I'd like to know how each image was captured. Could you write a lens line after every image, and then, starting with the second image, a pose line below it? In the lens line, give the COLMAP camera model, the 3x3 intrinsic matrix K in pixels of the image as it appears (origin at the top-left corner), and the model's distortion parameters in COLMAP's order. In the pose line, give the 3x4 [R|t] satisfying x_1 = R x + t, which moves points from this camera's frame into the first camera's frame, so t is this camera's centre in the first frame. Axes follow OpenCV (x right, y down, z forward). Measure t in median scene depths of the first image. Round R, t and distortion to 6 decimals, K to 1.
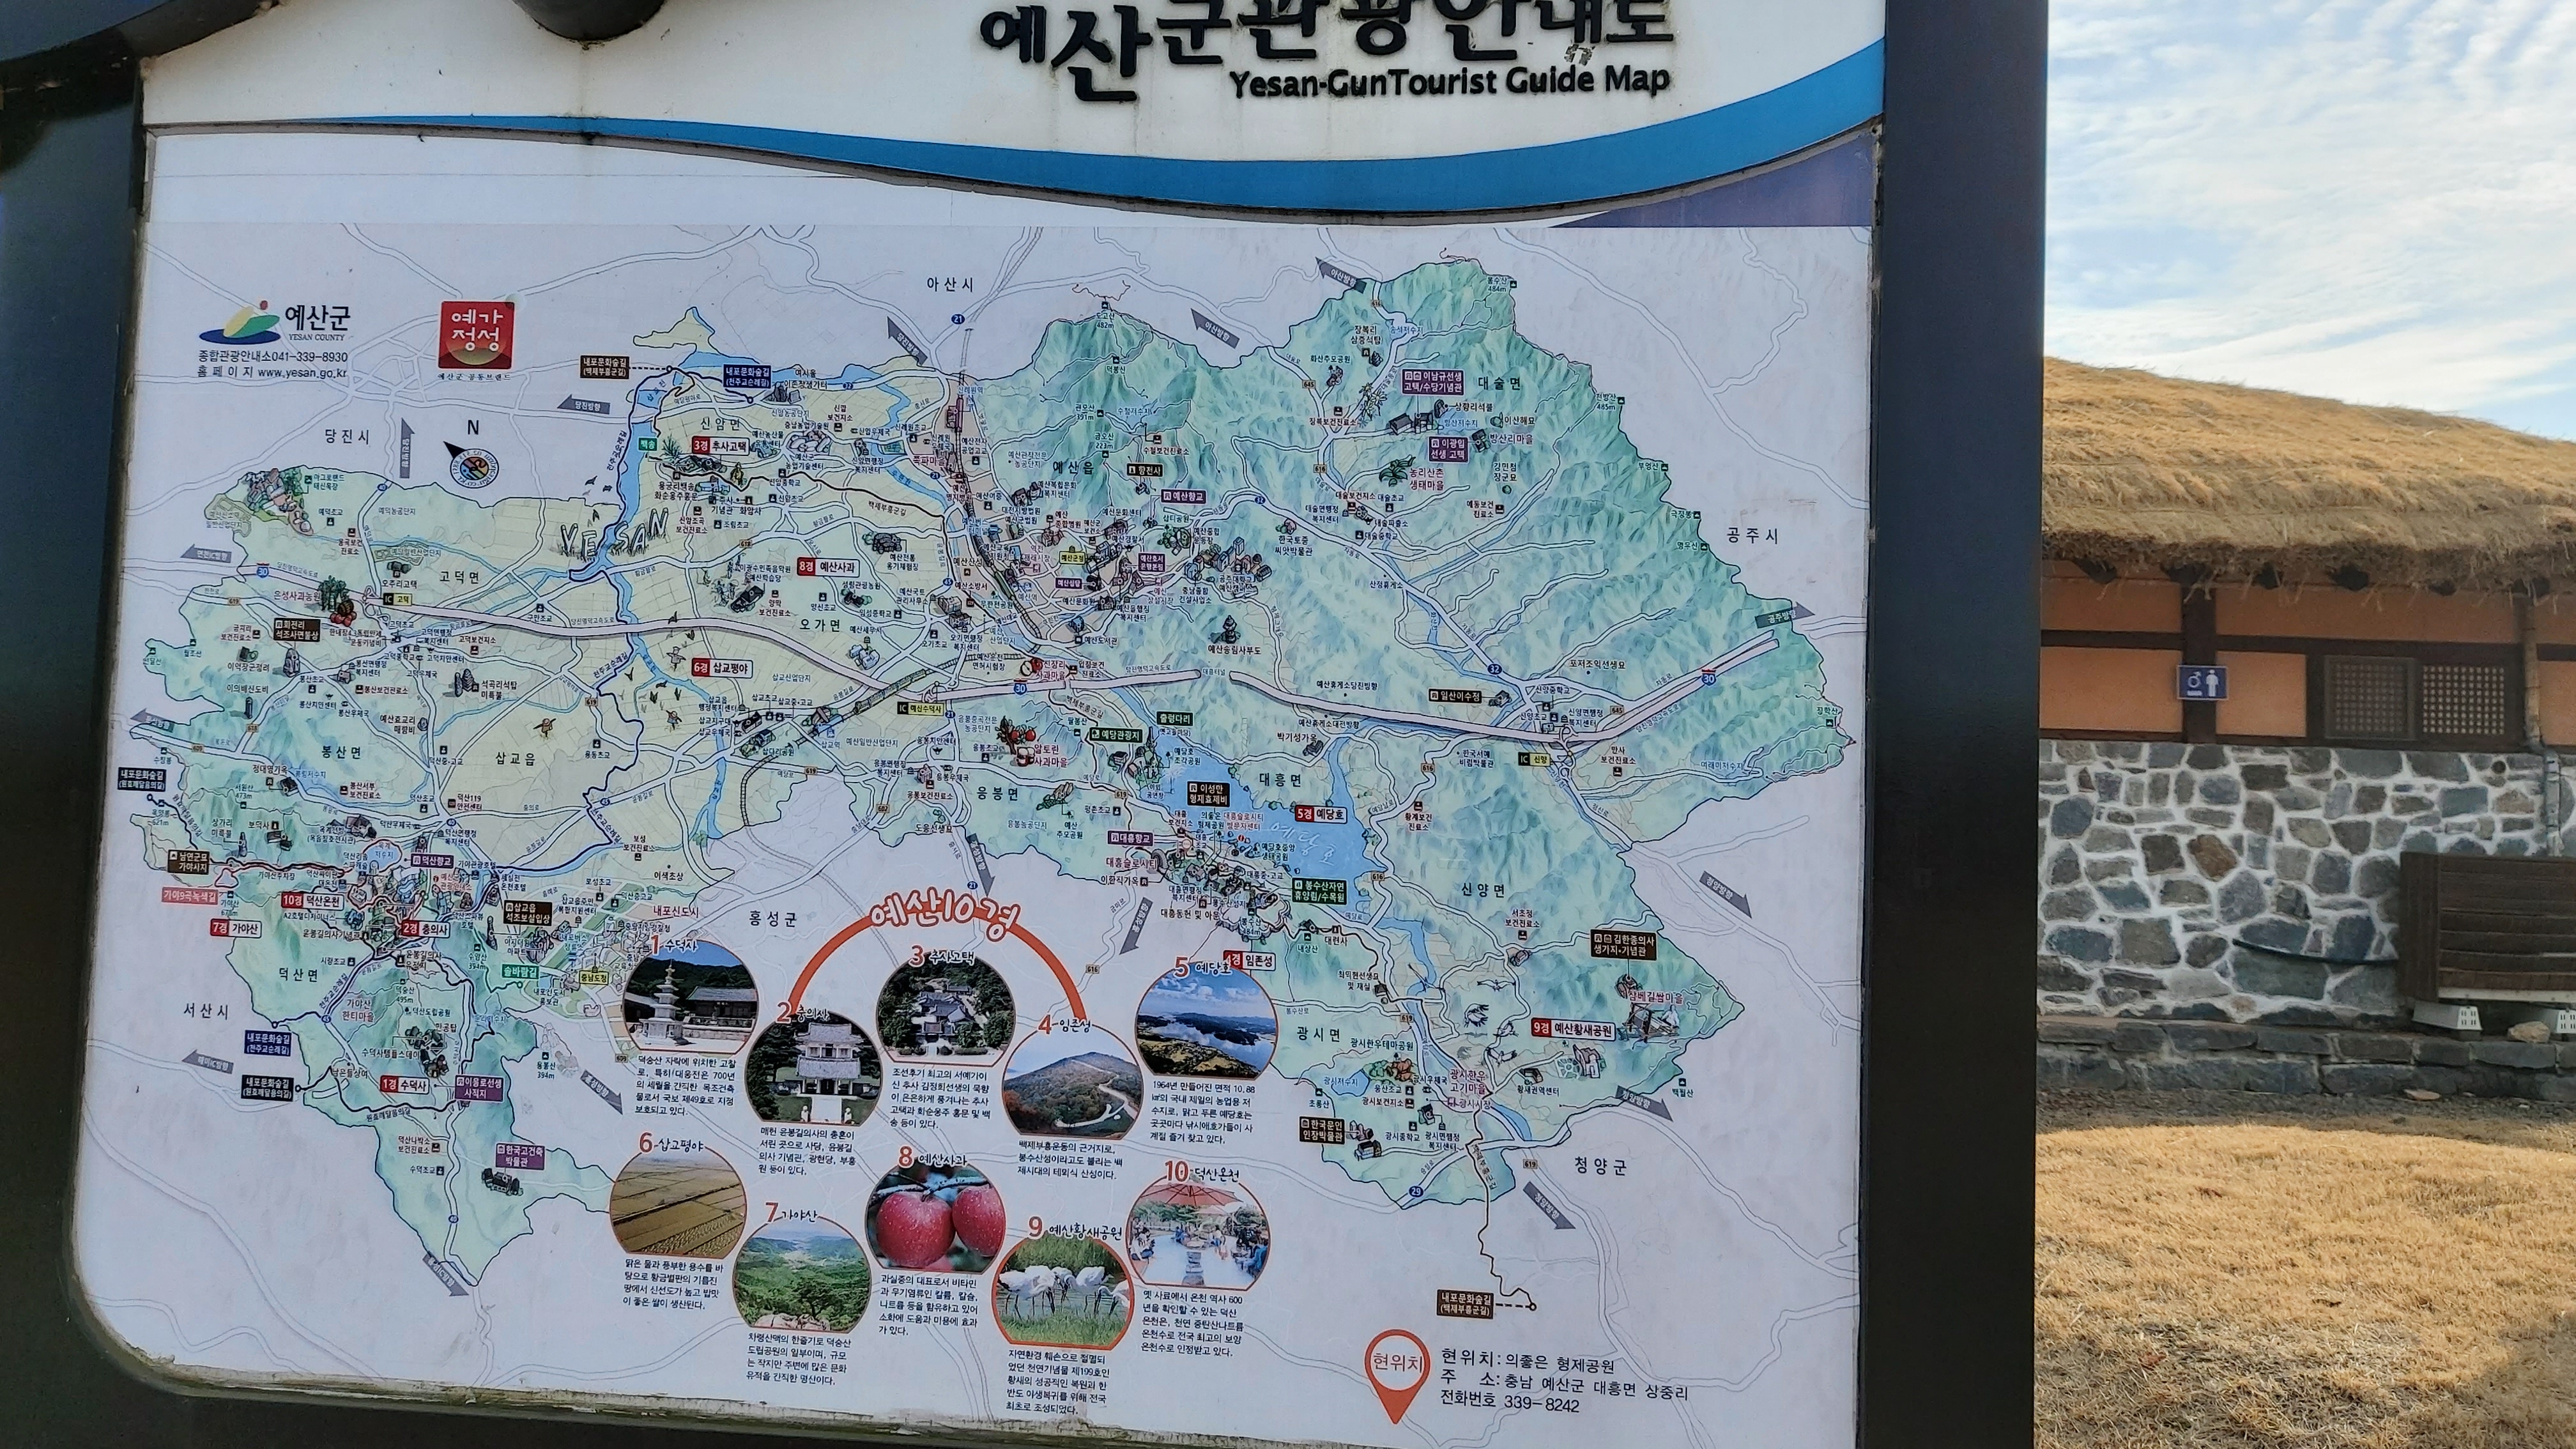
lens RADIAL K [[1877.6, 0, 1297.3], [0, 1877.6, 717.0], [0, 0, 1]] dist [0.026582, -0.014318]
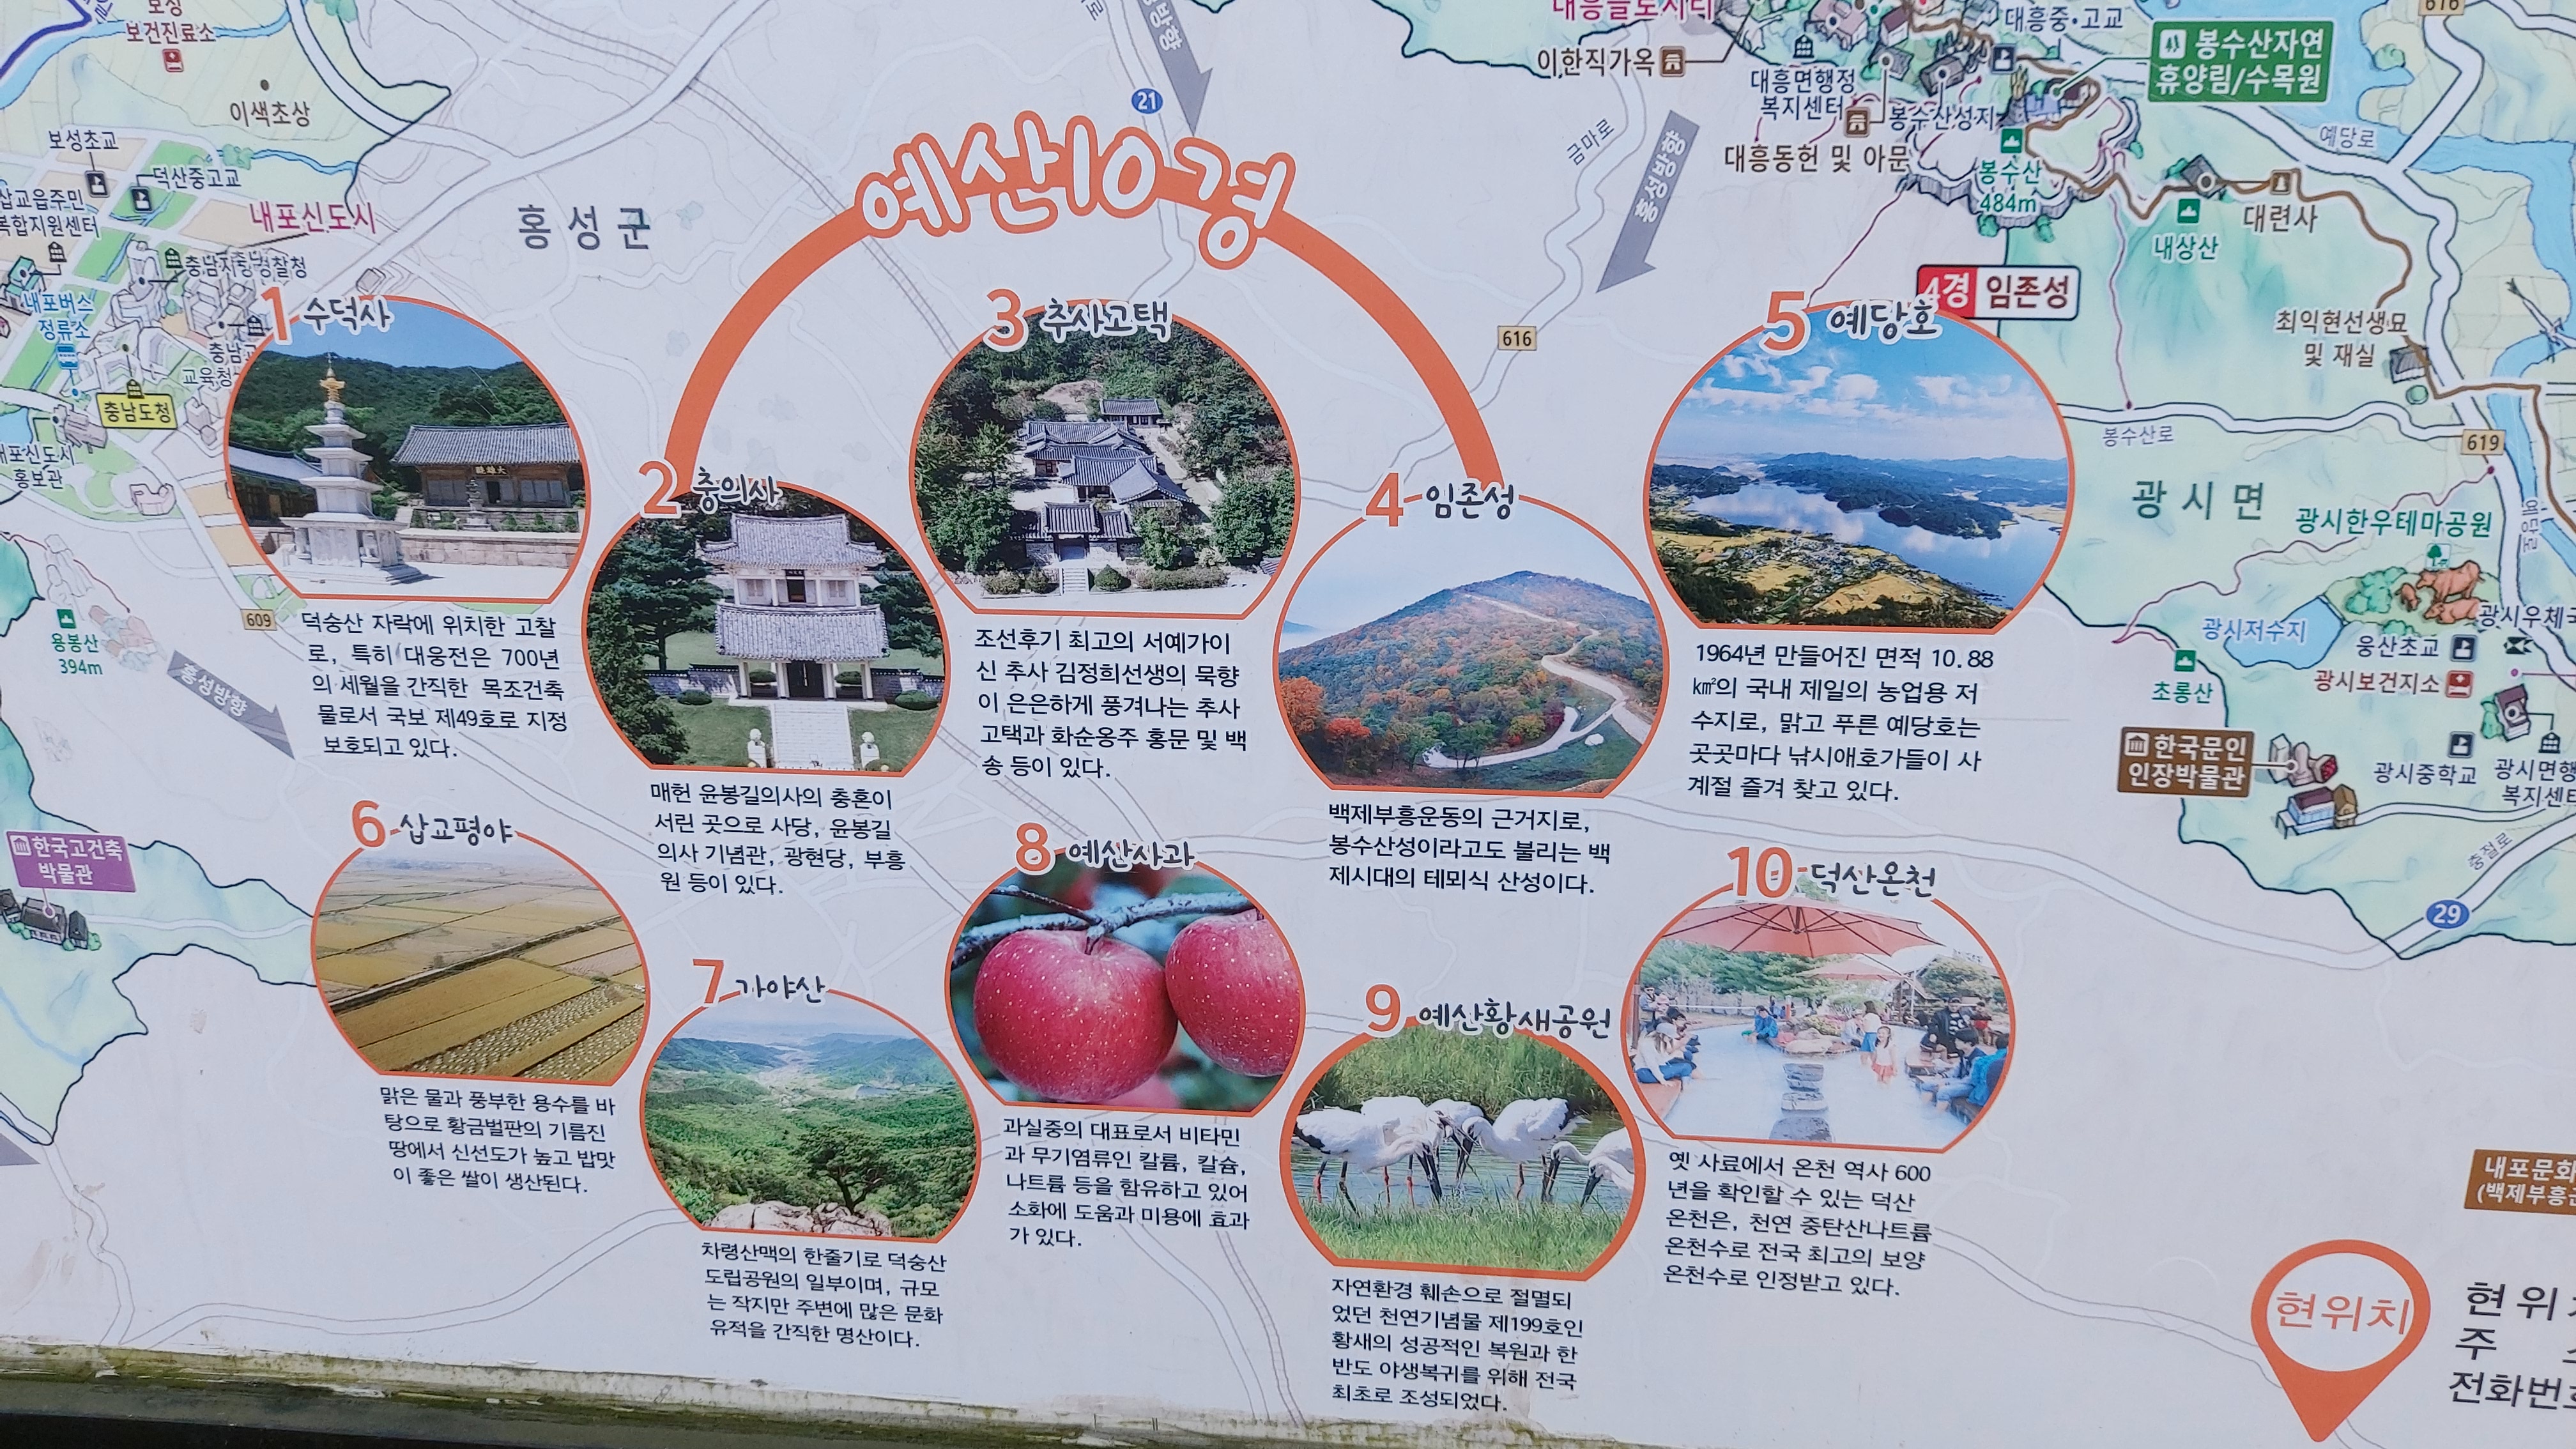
lens RADIAL K [[1877.6, 0, 1278.8], [0, 1877.6, 735.7], [0, 0, 1]] dist [0.026582, -0.014318]
pose [[0.998983, -0.041268, -0.018186, -0.149080], [0.045072, 0.927077, 0.372151, 0.071029], [0.001502, -0.372592, 0.927994, 0.648914]]
